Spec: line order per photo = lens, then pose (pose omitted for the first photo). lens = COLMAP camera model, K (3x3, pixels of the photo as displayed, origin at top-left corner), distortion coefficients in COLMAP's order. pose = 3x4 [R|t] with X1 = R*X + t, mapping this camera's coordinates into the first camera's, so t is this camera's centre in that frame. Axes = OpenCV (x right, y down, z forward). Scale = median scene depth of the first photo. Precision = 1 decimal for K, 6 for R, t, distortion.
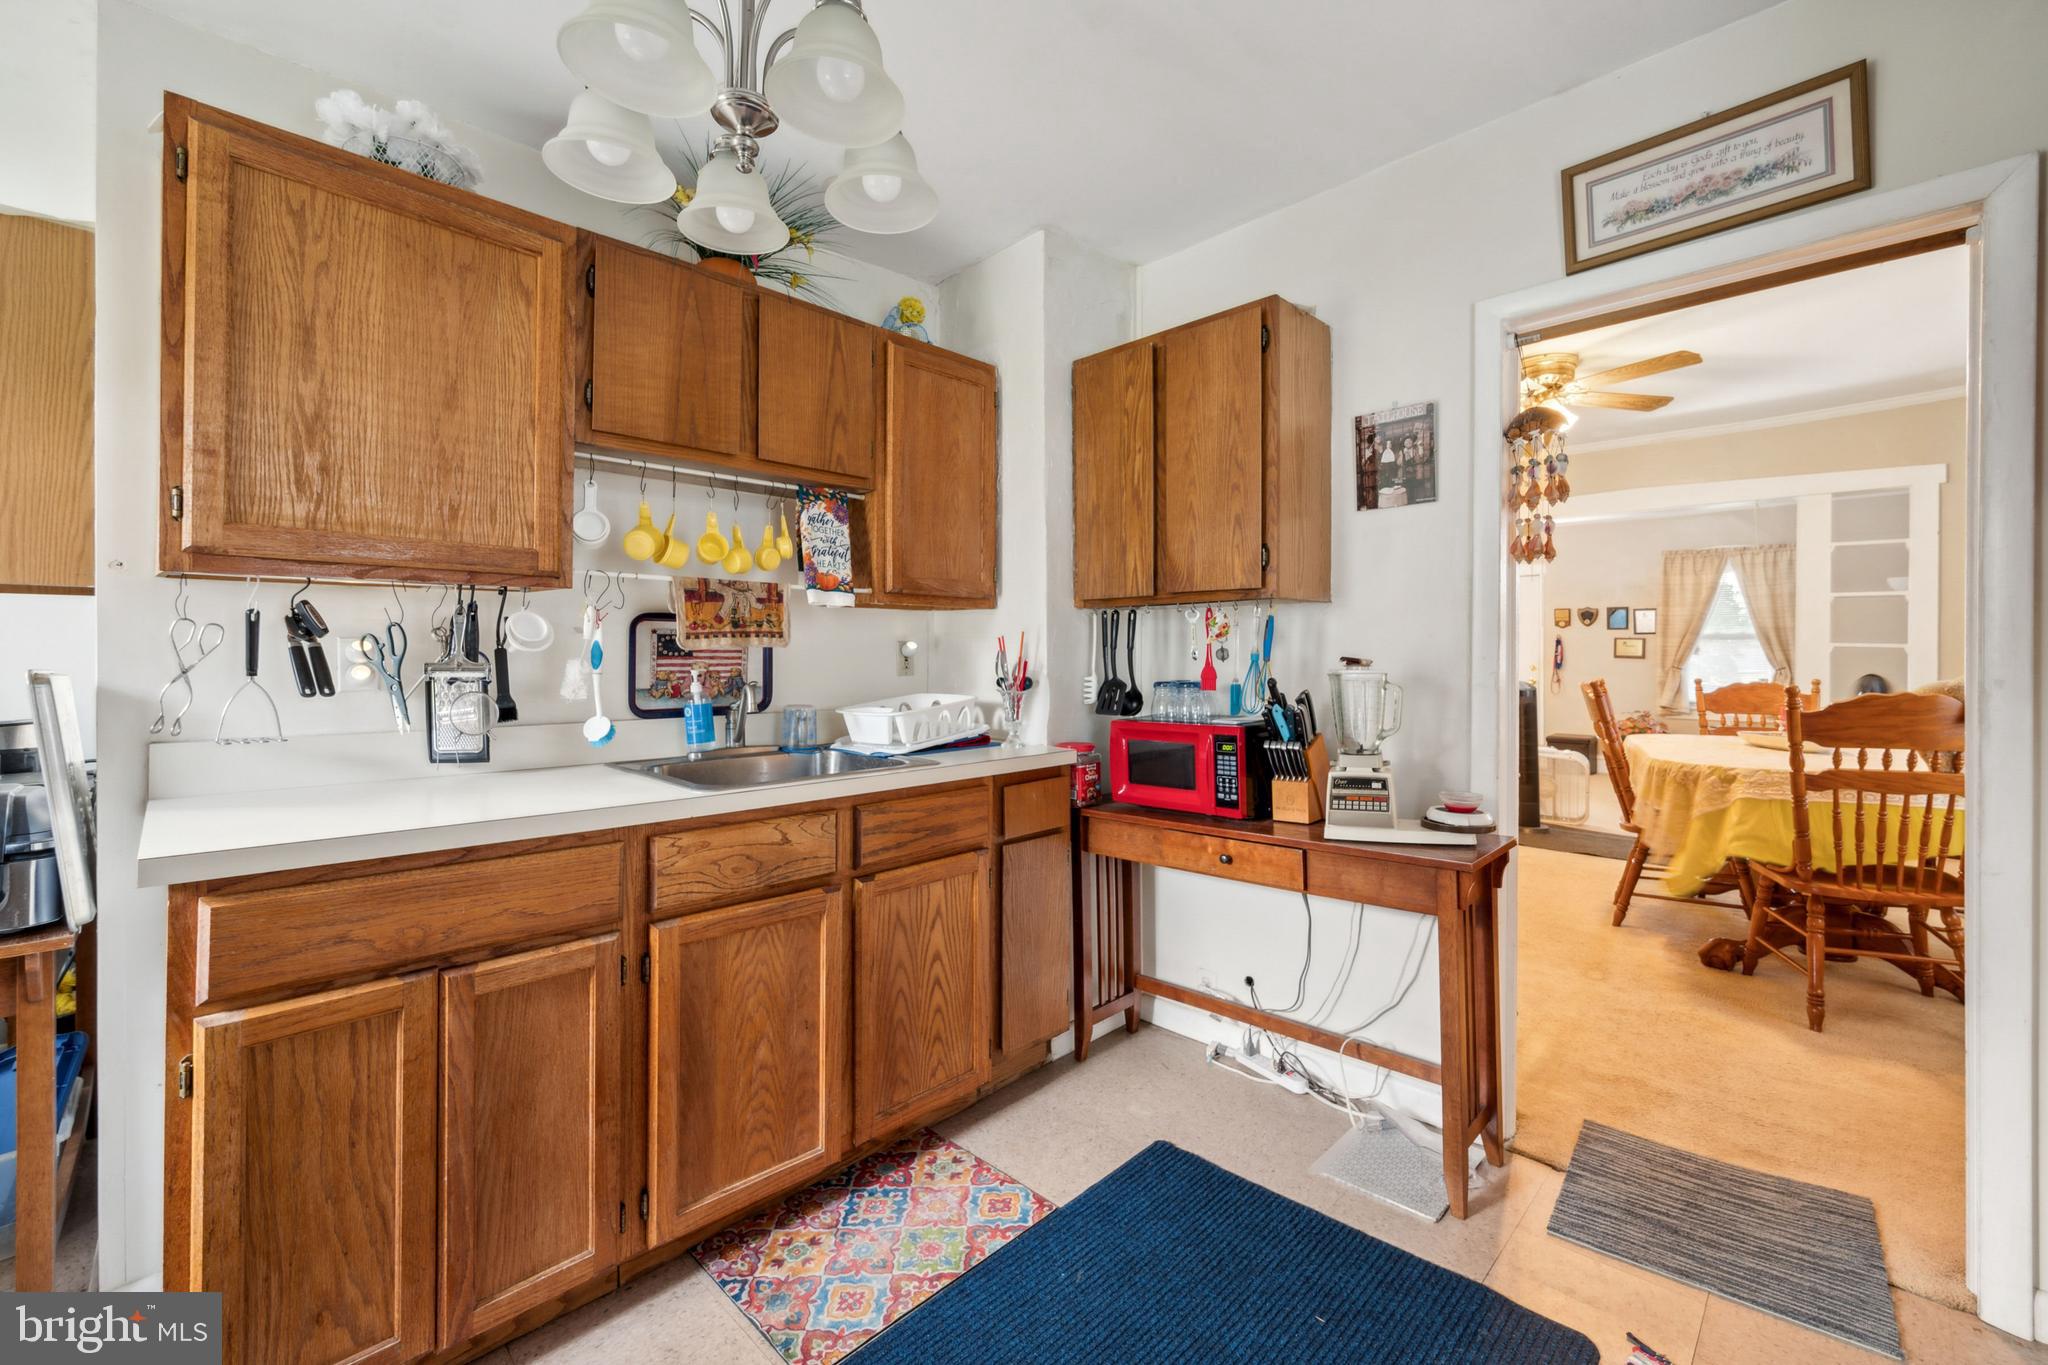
lens RADIAL K [[839.1, 0, 1020.4], [0, 839.1, 646.3], [0, 0, 1]] dist [0.001847, -0.000145]
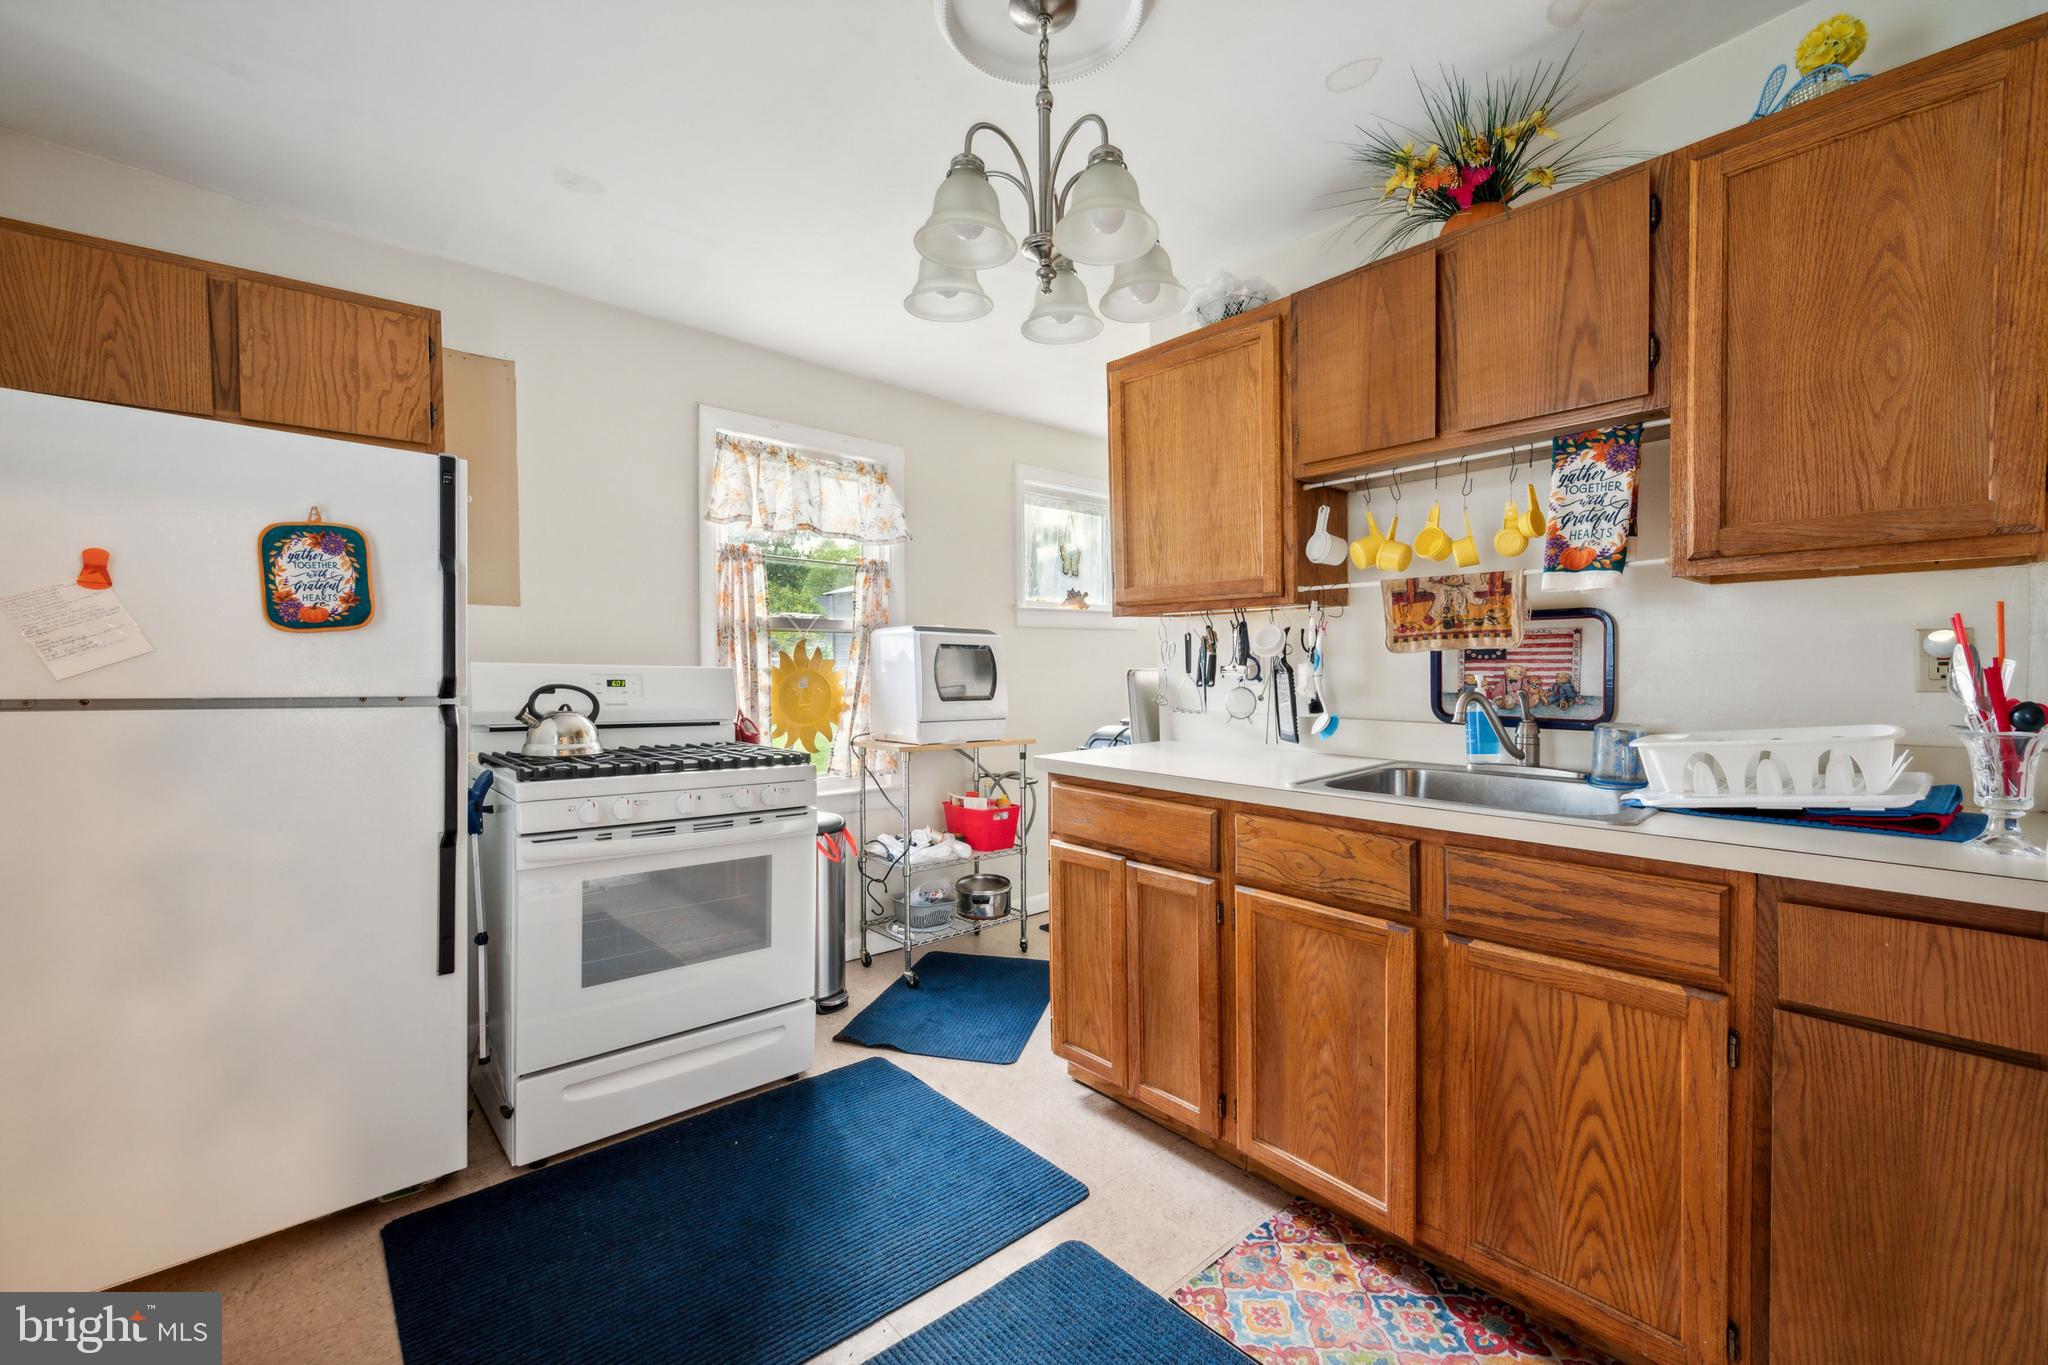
lens RADIAL K [[839.1, 0, 1055.0], [0, 839.1, 693.4], [0, 0, 1]] dist [0.001847, -0.000145]
pose [[-0.044194, 0.036128, -0.998370, 0.568464], [0.015443, 0.999251, 0.035476, 0.009207], [0.998904, -0.013850, -0.044719, 0.600052]]
